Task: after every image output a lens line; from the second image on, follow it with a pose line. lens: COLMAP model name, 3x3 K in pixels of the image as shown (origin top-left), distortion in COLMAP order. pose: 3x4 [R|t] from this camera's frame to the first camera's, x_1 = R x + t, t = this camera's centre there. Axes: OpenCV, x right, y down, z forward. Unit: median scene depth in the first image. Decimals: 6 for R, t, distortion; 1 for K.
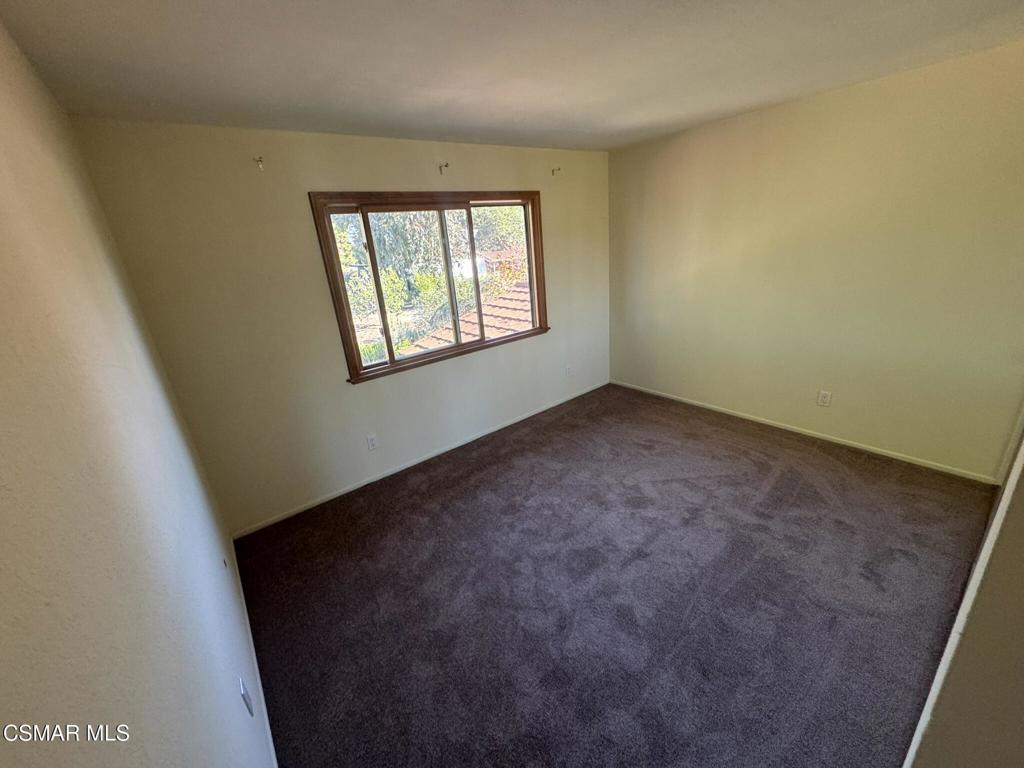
lens RADIAL K [[409.4, 0, 517.6], [0, 409.4, 385.4], [0, 0, 1]] dist [0.003522, 0.000073]
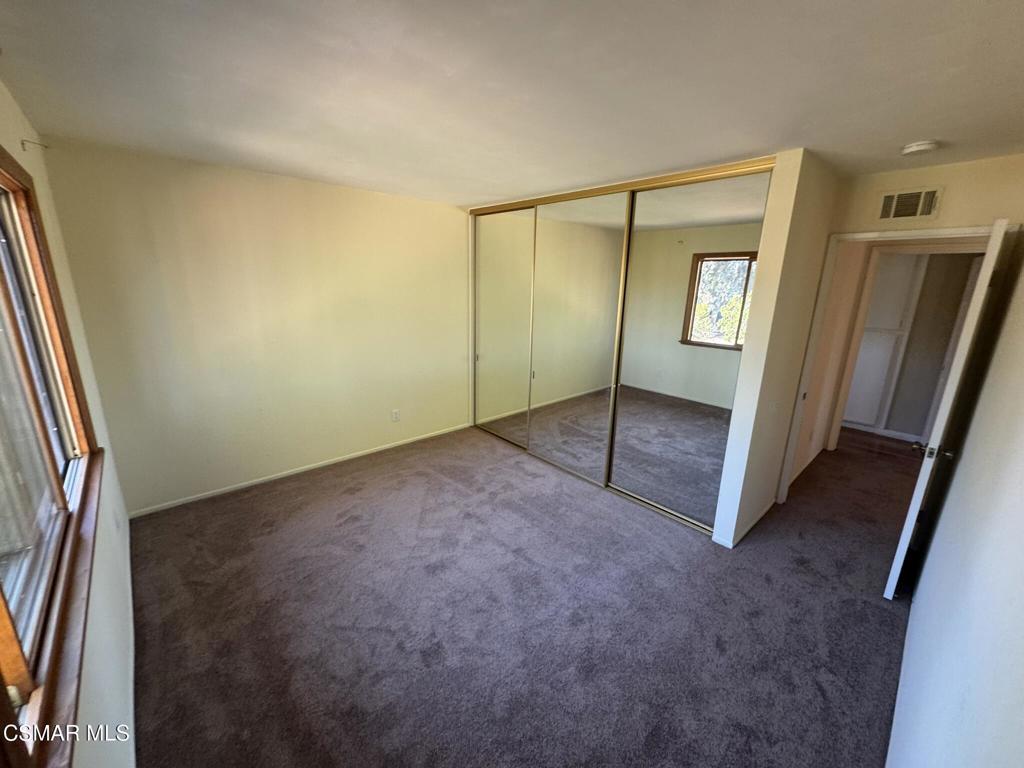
lens RADIAL K [[409.4, 0, 511.0], [0, 409.4, 386.7], [0, 0, 1]] dist [0.003522, 0.000073]
pose [[-0.063483, -0.177419, 0.982086, -0.661328], [0.321951, 0.927816, 0.188426, -0.217121], [-0.944625, 0.328146, -0.001781, 0.760546]]
